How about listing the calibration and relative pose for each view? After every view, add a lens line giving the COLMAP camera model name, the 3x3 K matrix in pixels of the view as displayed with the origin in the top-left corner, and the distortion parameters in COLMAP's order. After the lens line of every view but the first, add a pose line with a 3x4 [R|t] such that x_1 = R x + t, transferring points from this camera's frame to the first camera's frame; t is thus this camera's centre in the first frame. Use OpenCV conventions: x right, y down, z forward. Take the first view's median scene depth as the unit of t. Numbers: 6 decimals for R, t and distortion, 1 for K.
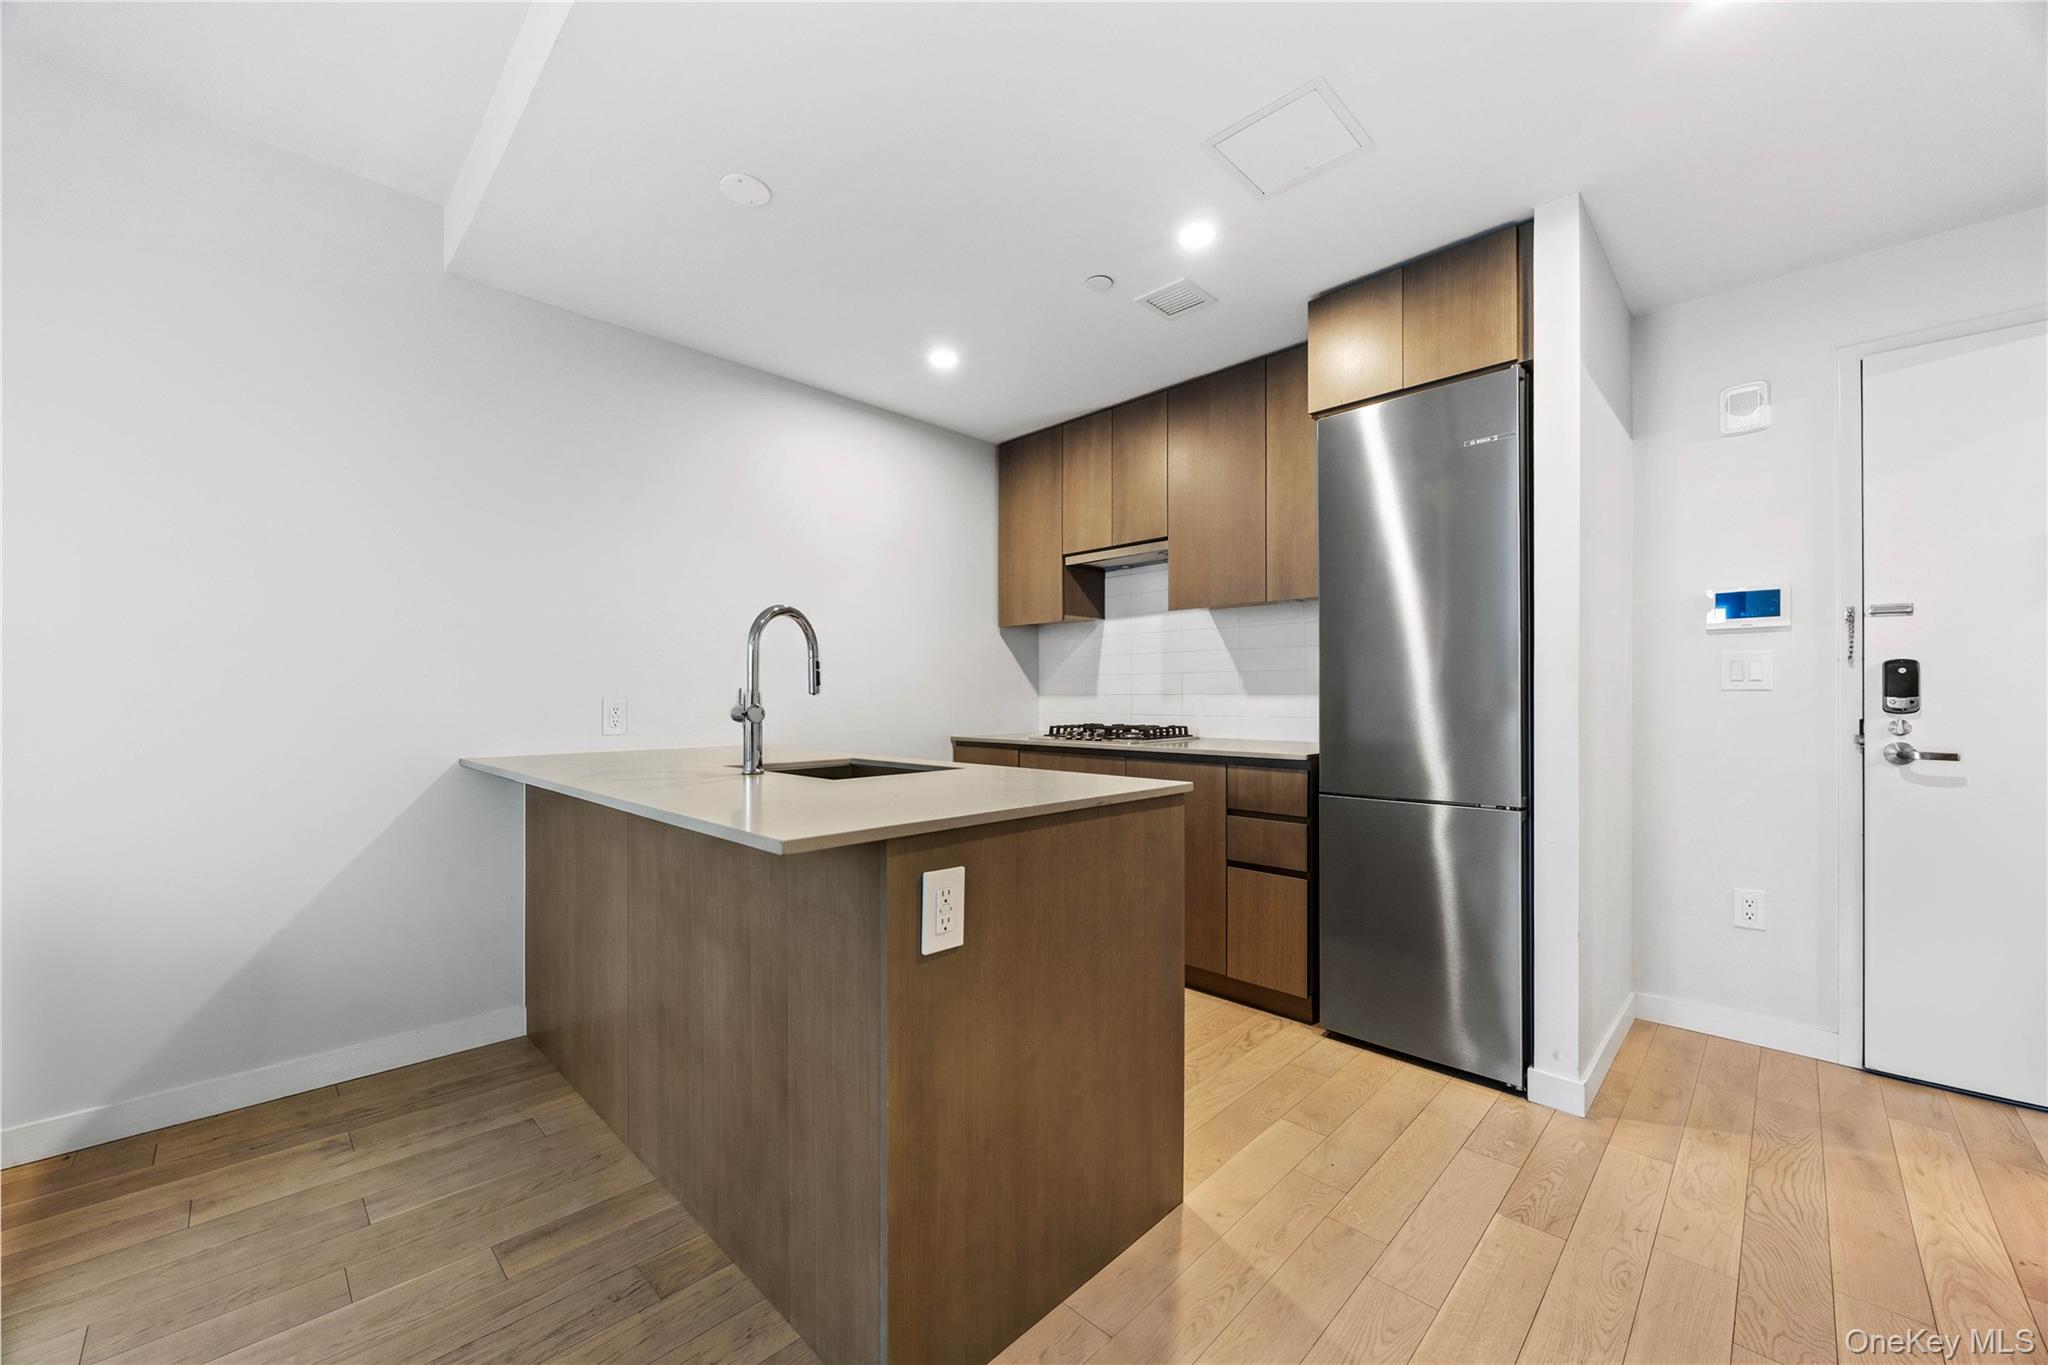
lens RADIAL K [[791.6, 0, 1022.1], [0, 791.6, 701.8], [0, 0, 1]] dist [-0.000202, -0.000015]
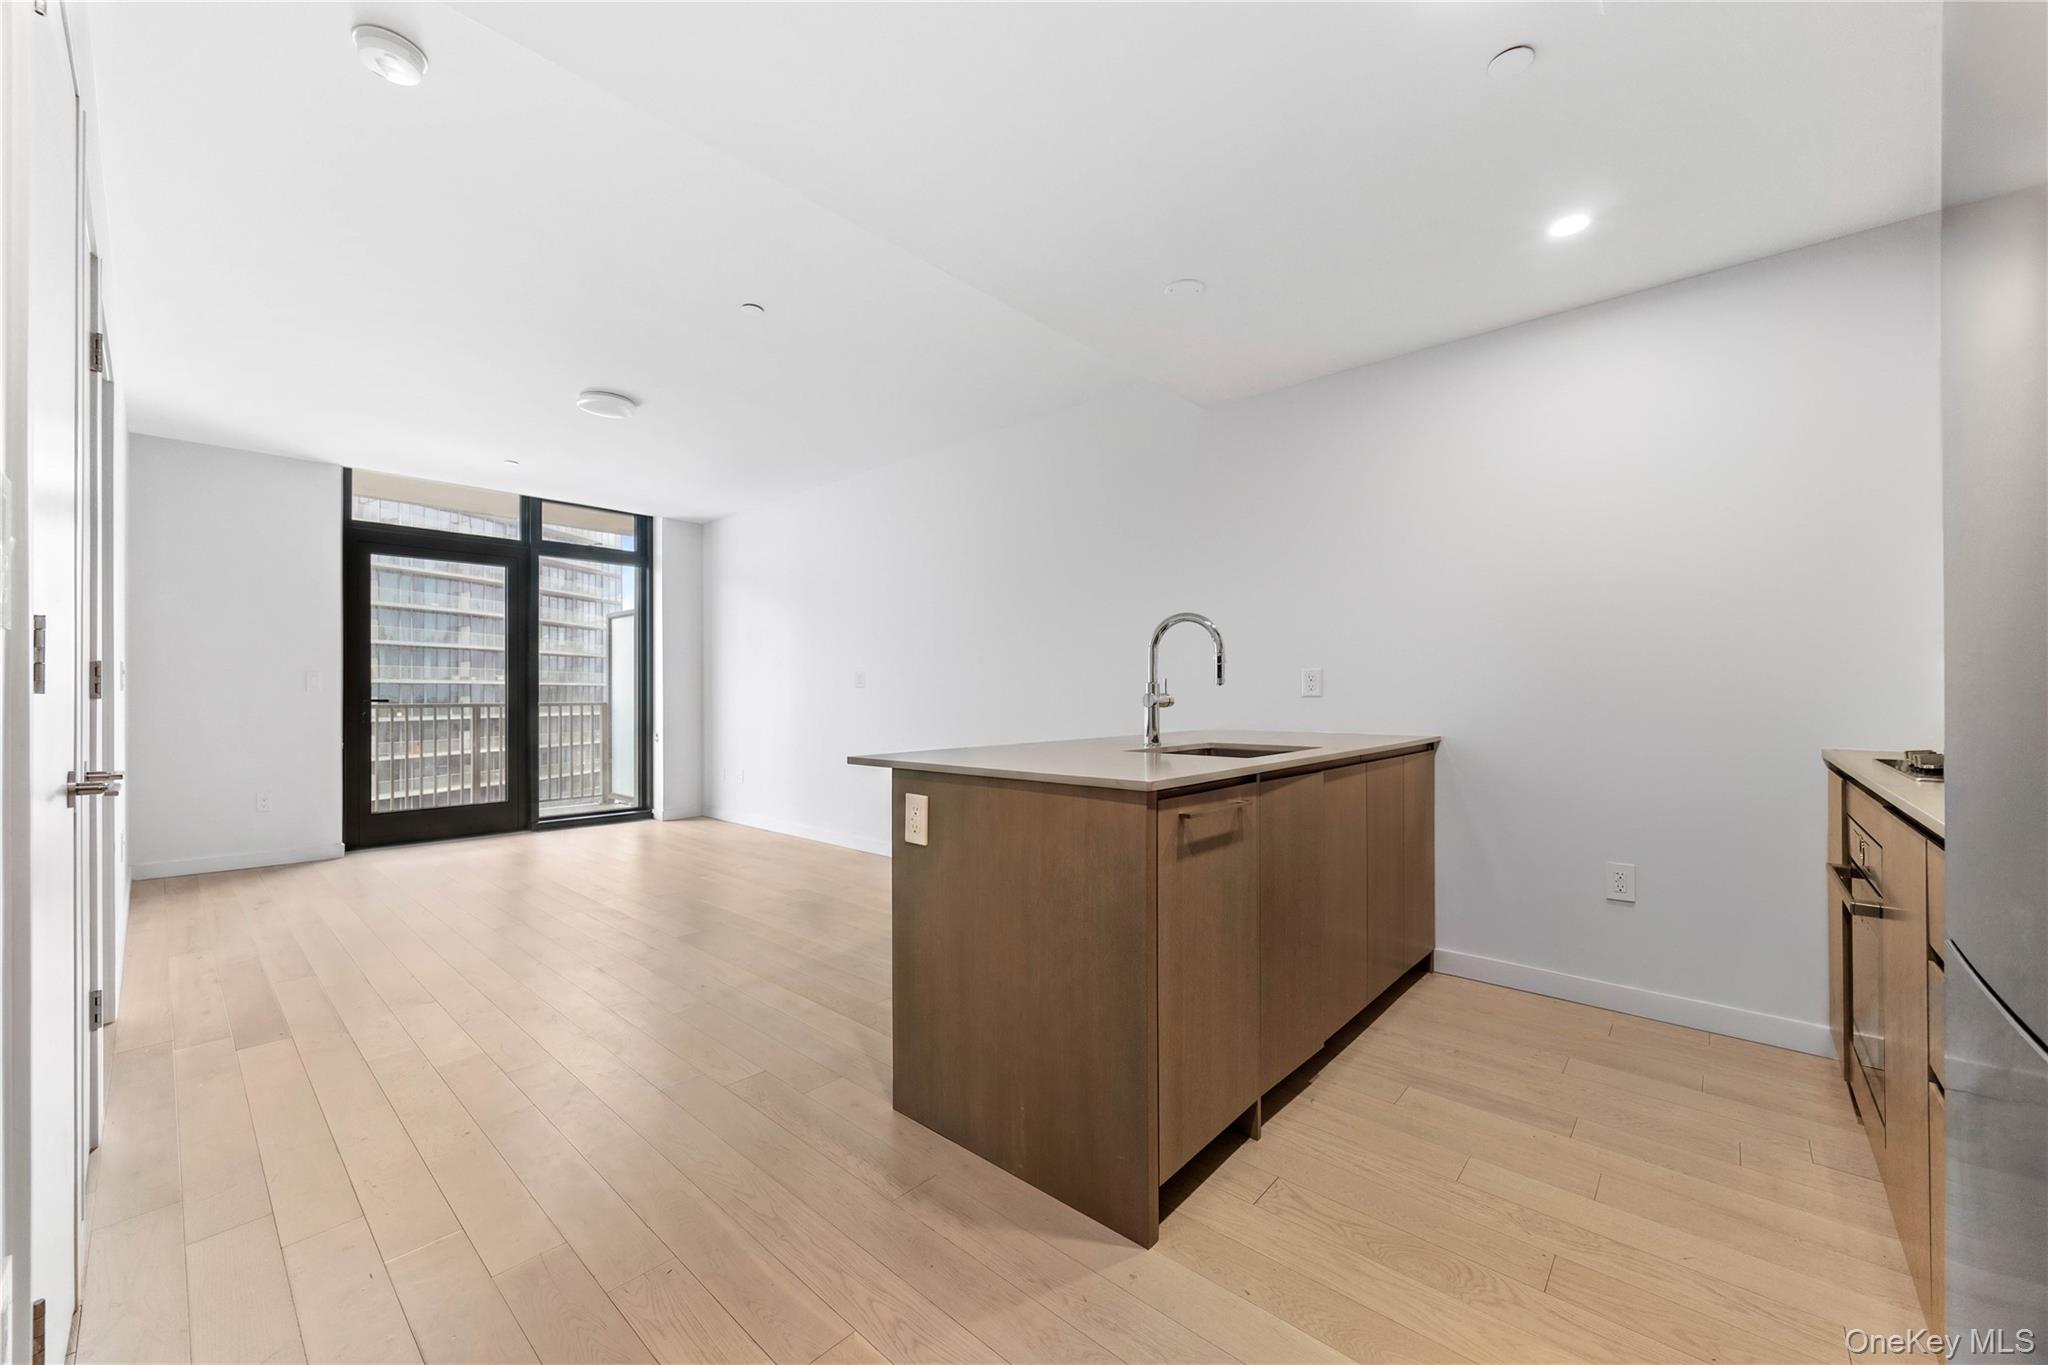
lens RADIAL K [[781.4, 0, 1019.8], [0, 781.4, 690.2], [0, 0, 1]] dist [0.000198, -0.000043]
pose [[0.038200, -0.002057, -0.999268, 0.950184], [-0.001051, 0.999997, -0.002098, 0.000106], [0.999270, 0.001131, 0.038197, 0.718991]]
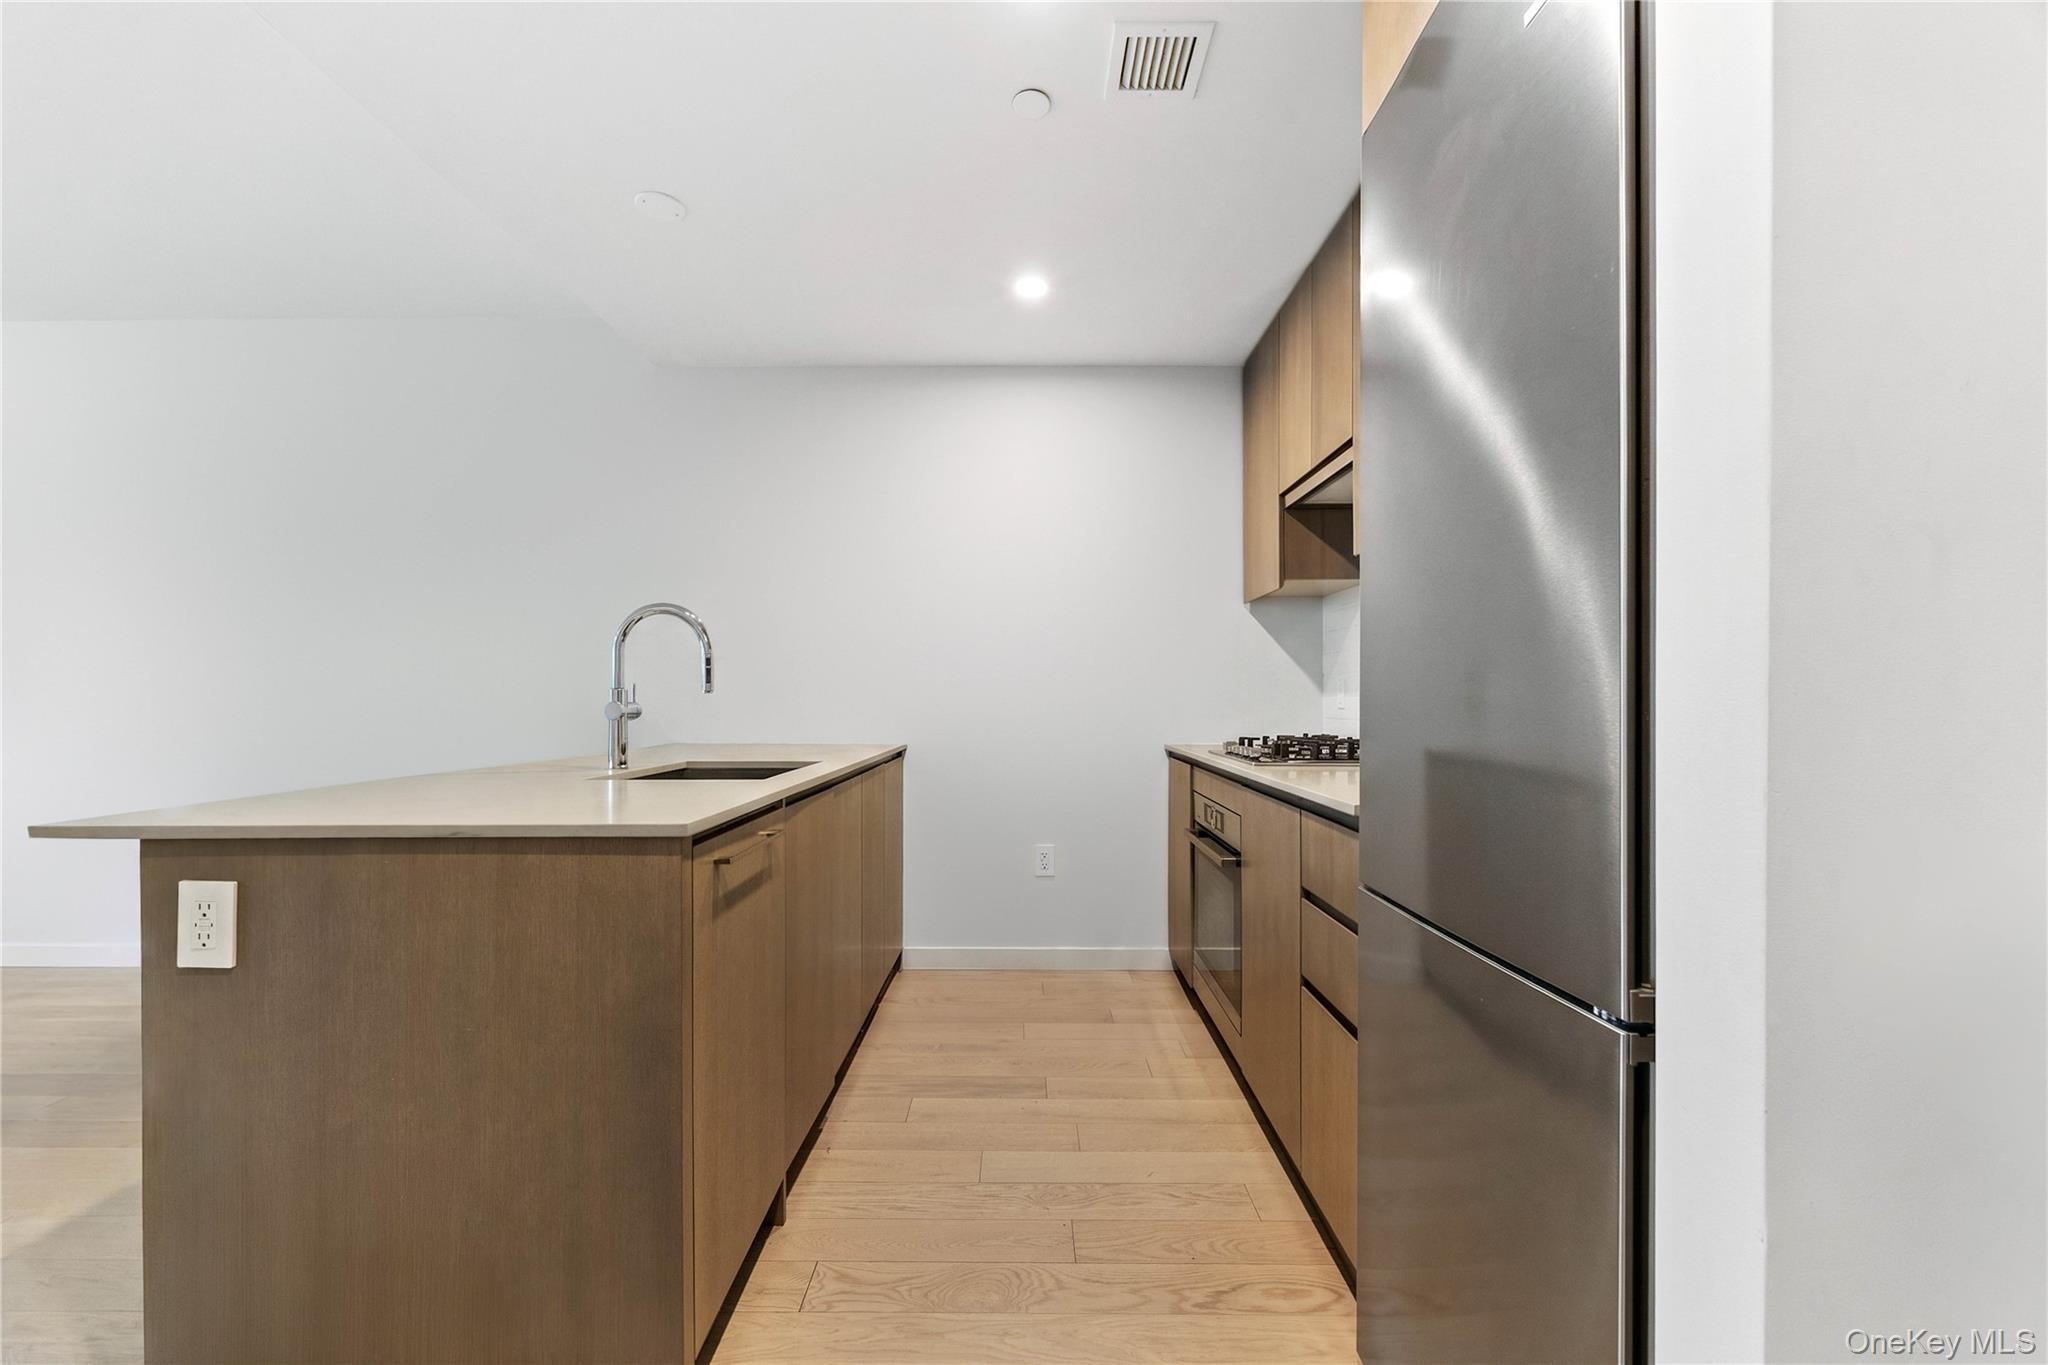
lens RADIAL K [[791.6, 0, 1022.1], [0, 791.6, 701.8], [0, 0, 1]] dist [-0.000202, -0.000015]
pose [[0.693599, 0.003357, -0.720354, 0.770749], [-0.001308, 0.999993, 0.003400, -0.001845], [0.720360, -0.001416, 0.693599, 0.653196]]
